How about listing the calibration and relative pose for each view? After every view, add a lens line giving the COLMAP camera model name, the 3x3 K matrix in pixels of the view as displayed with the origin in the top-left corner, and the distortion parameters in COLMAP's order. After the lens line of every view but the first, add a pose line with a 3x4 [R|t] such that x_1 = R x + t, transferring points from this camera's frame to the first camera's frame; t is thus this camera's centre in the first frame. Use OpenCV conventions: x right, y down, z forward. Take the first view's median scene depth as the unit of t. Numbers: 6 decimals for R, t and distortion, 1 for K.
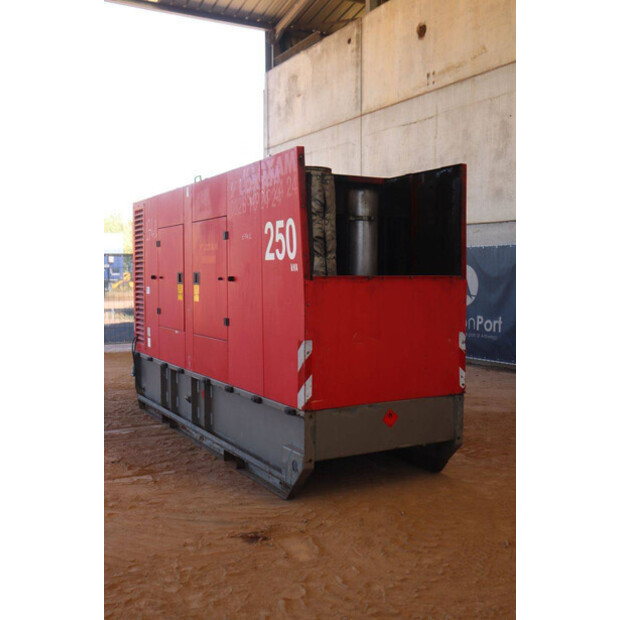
lens RADIAL K [[667.3, 0, 310.0], [0, 667.3, 310.0], [0, 0, 1]] dist [-0.013954, -0.013498]
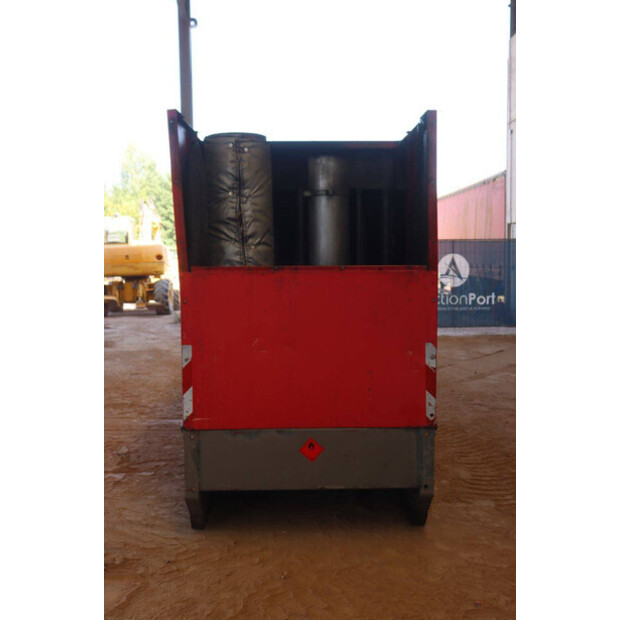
lens RADIAL K [[652.2, 0, 310.0], [0, 652.2, 310.0], [0, 0, 1]] dist [-0.014123, 0.010756]
pose [[0.892613, 0.033957, -0.449544, 0.437736], [-0.023226, 0.999299, 0.029365, -0.021898], [0.450226, -0.015771, 0.892775, 0.310462]]
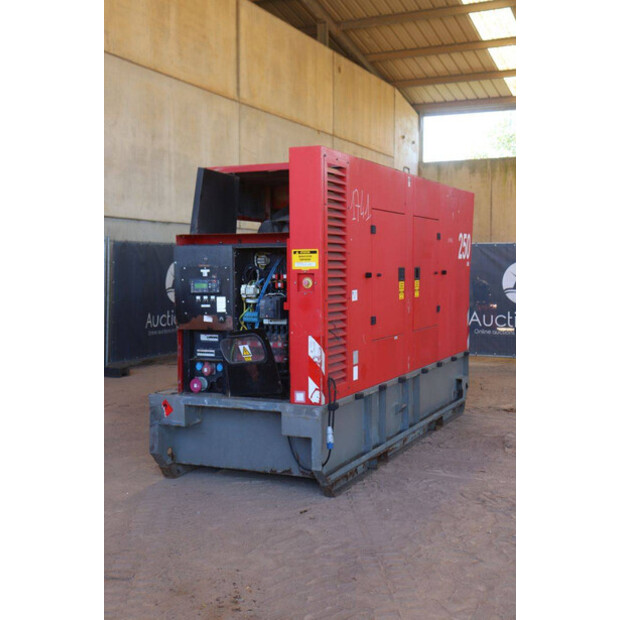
lens RADIAL K [[839.3, 0, 299.5], [0, 839.3, 308.9], [0, 0, 1]] dist [0.070500, 0.020444]
pose [[-0.574813, -0.037019, 0.817447, -1.347498], [0.052965, 0.995198, 0.082313, -0.132091], [-0.816569, 0.090610, -0.570092, 2.290739]]
